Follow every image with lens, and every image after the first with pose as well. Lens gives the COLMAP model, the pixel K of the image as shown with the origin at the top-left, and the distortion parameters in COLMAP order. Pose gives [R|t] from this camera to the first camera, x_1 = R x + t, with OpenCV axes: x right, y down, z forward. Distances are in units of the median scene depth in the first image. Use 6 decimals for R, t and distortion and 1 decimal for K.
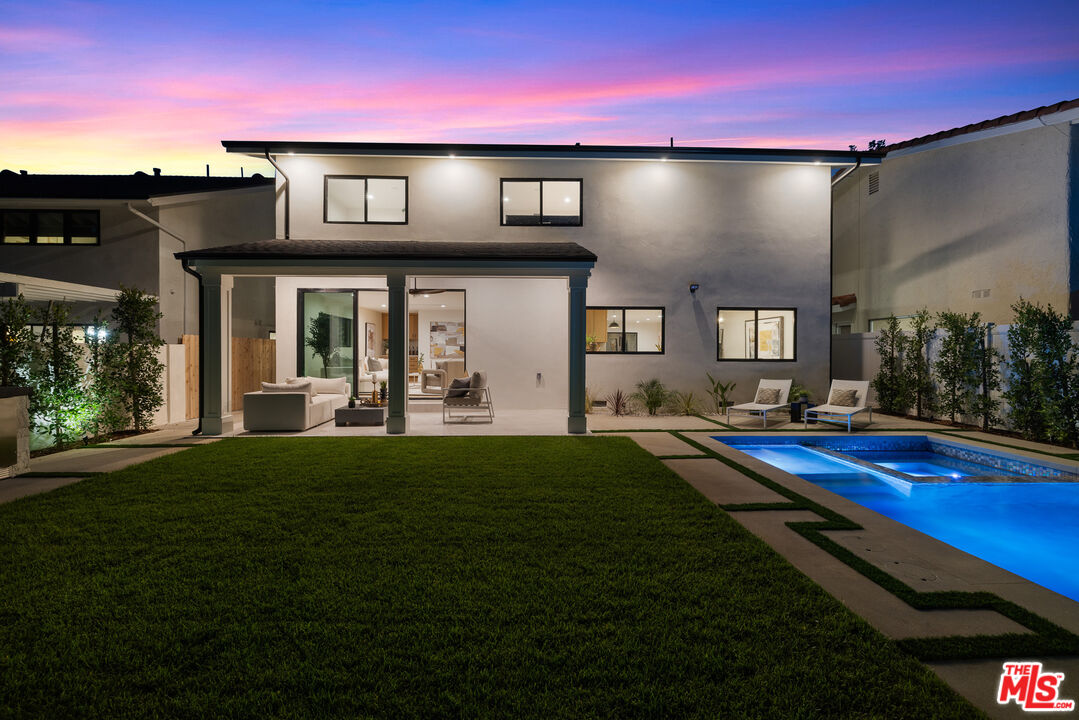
lens RADIAL K [[453.8, 0, 524.7], [0, 453.8, 360.1], [0, 0, 1]] dist [-0.000368, -0.000080]
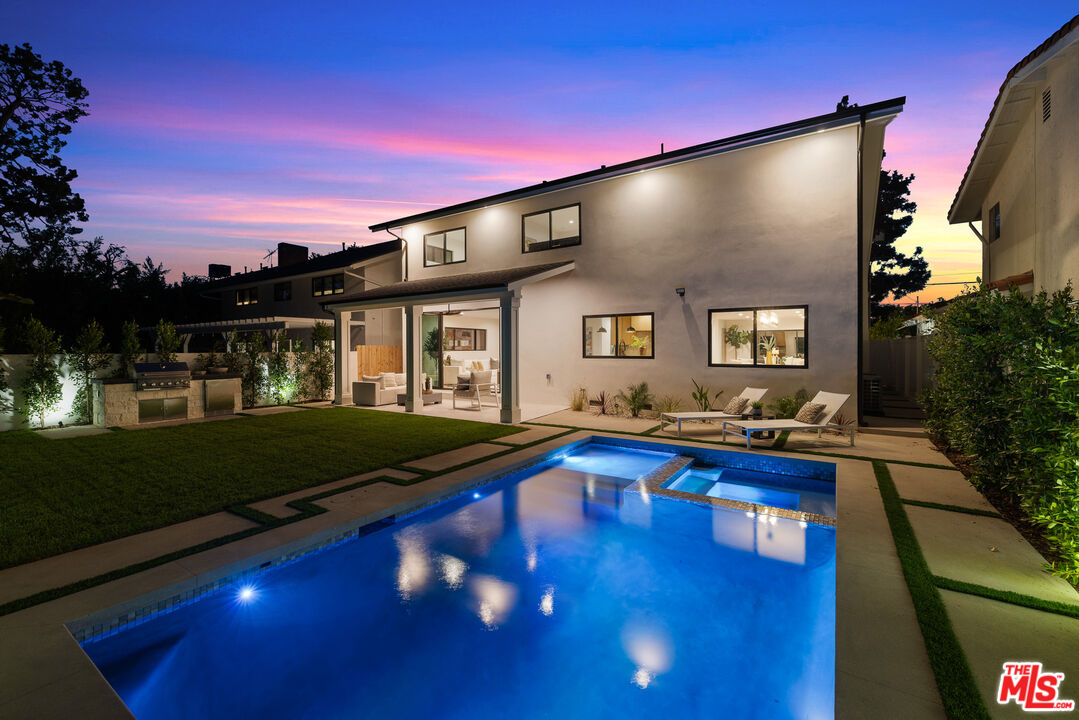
lens RADIAL K [[460.2, 0, 538.2], [0, 460.2, 351.2], [0, 0, 1]] dist [-0.000179, -0.000034]
pose [[0.813061, -0.002963, -0.582170, 0.705544], [-0.004963, 0.999915, -0.012021, -0.016301], [0.582157, 0.012664, 0.812978, 0.013049]]
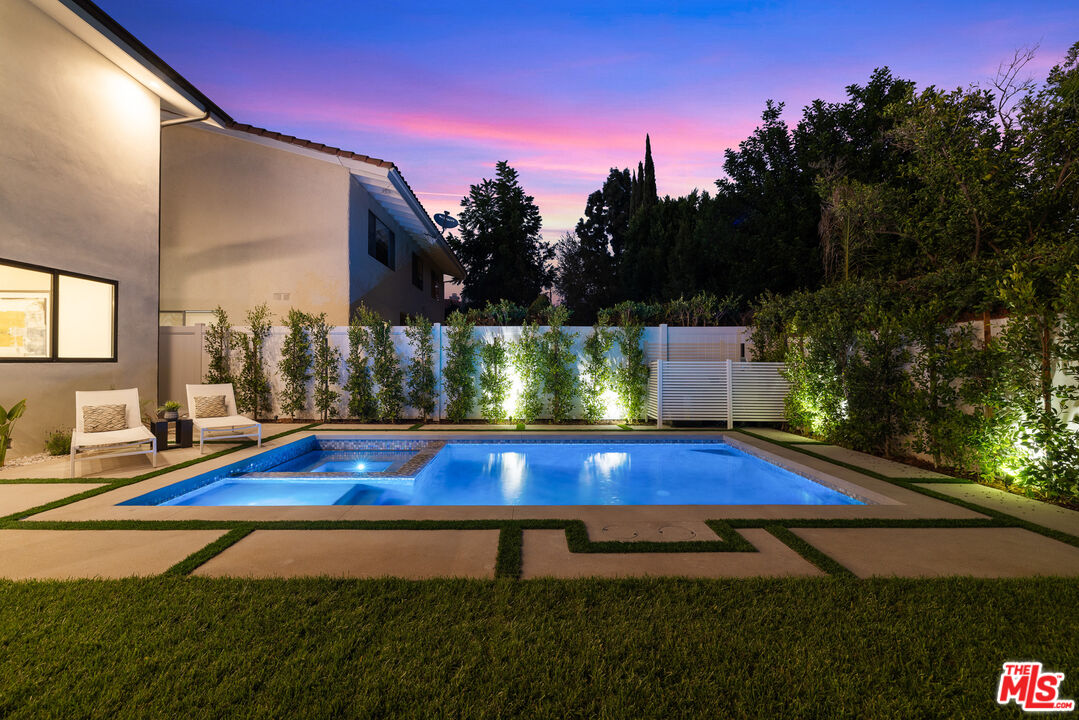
lens RADIAL K [[468.1, 0, 544.1], [0, 468.1, 355.8], [0, 0, 1]] dist [-0.000776, 0.000089]
pose [[0.000621, 0.004168, 0.999991, -0.088967], [0.017314, 0.999841, -0.004178, 0.008526], [-0.999850, 0.017316, 0.000549, 0.386094]]
